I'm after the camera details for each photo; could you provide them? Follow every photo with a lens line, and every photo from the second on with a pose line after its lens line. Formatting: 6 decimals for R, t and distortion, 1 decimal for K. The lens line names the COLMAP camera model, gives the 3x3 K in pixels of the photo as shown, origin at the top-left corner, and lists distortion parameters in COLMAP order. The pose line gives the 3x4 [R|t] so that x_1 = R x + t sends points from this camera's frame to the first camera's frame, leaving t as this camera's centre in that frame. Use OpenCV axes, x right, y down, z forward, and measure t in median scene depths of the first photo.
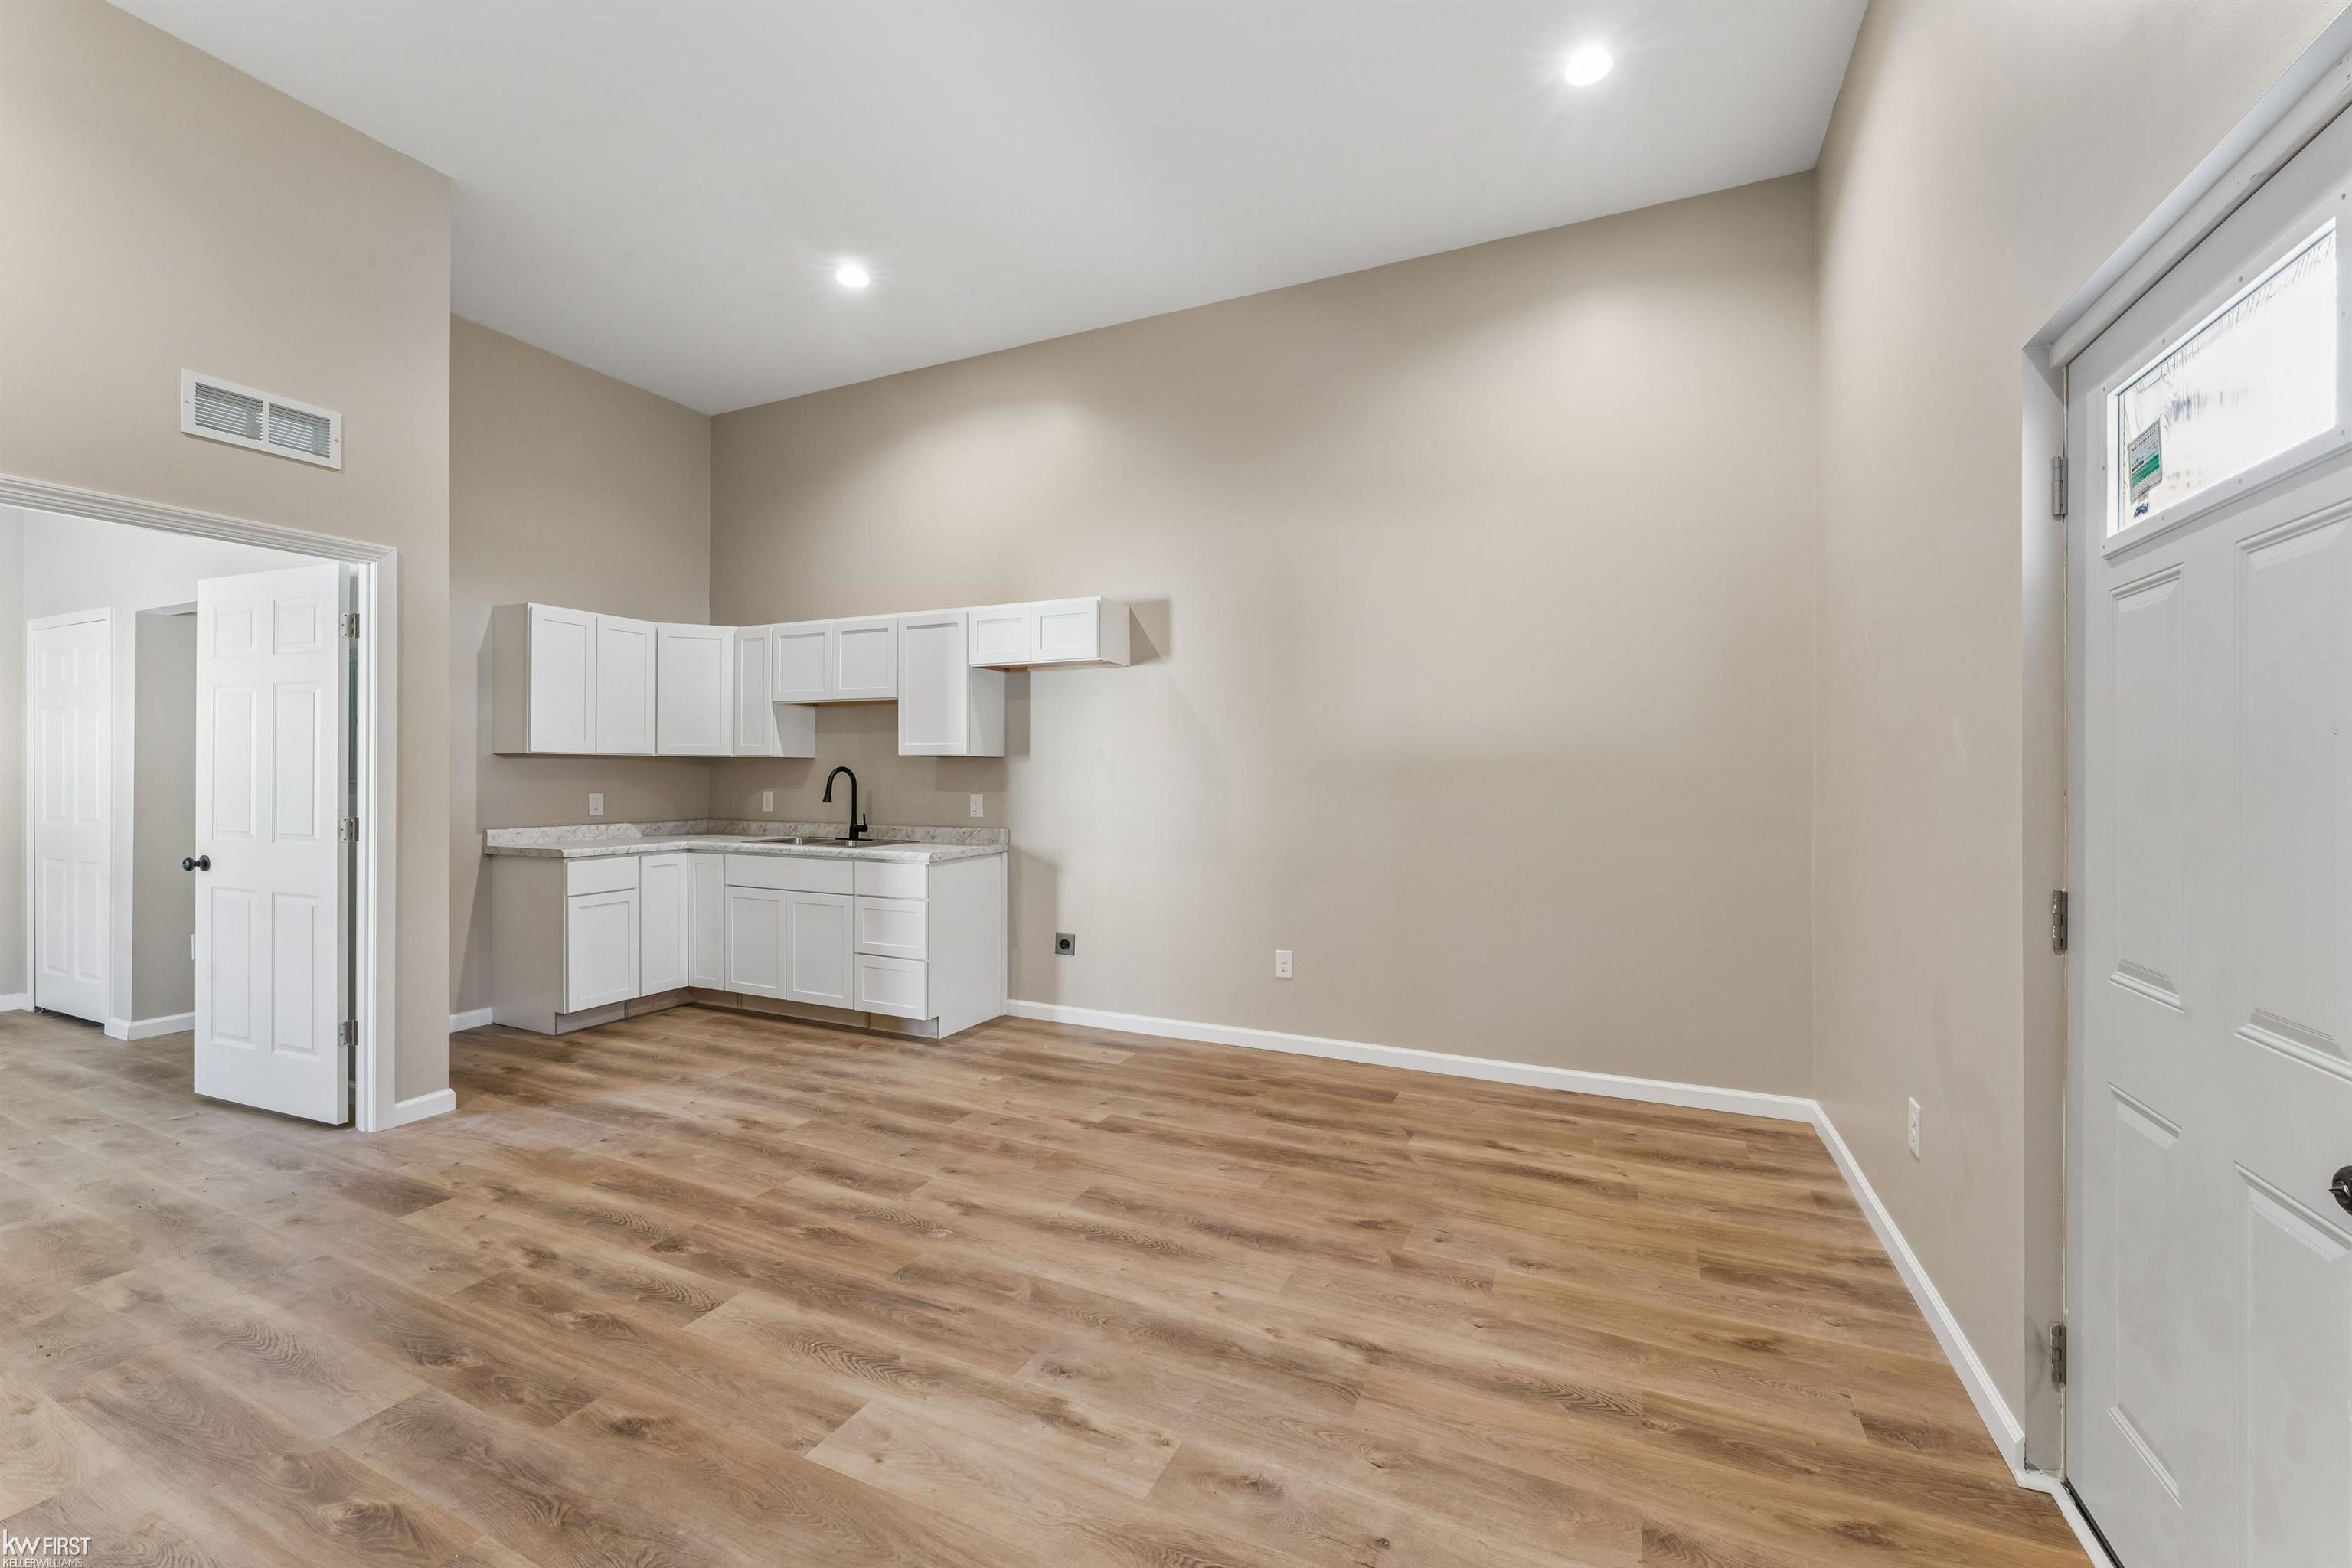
lens RADIAL K [[947.2, 0, 1174.1], [0, 947.2, 770.6], [0, 0, 1]] dist [-0.000947, 0.000770]
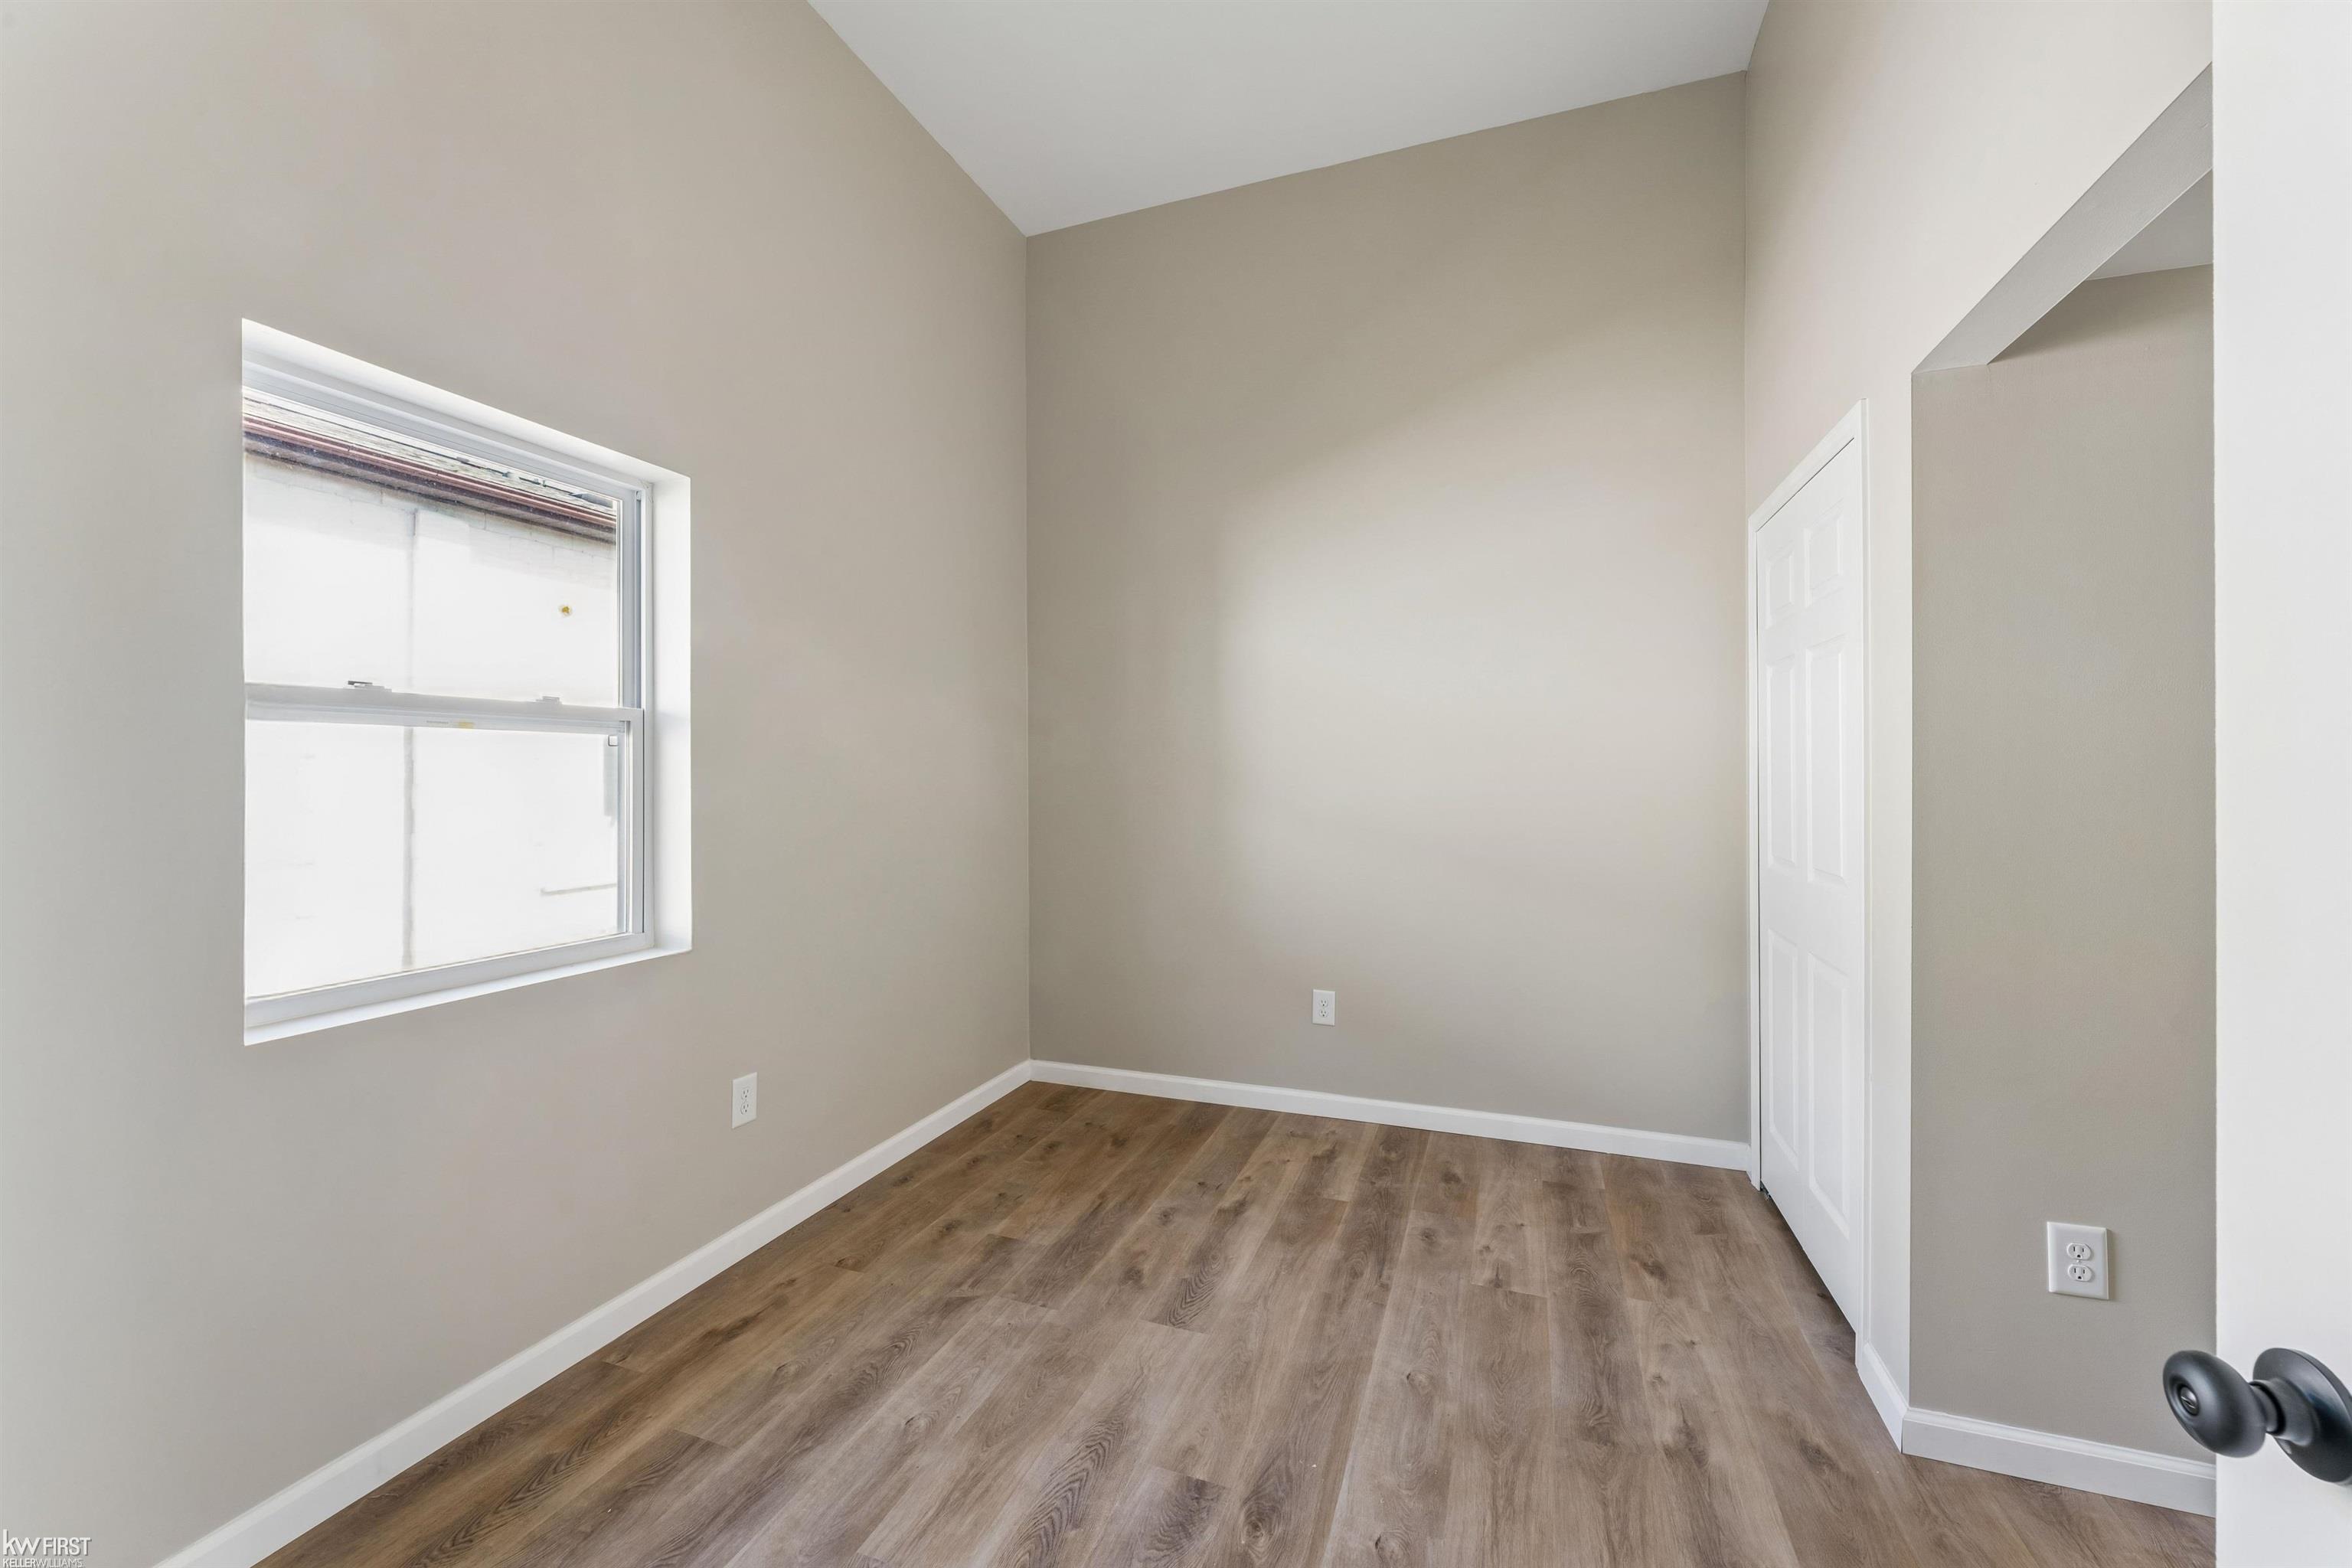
lens RADIAL K [[947.2, 0, 1179.4], [0, 947.2, 773.3], [0, 0, 1]] dist [-0.000947, 0.000770]
pose [[0.098746, -0.002361, -0.995110, -0.699847], [-0.000568, 0.999997, -0.002429, 0.000158], [0.995112, 0.000805, 0.098745, 0.624489]]
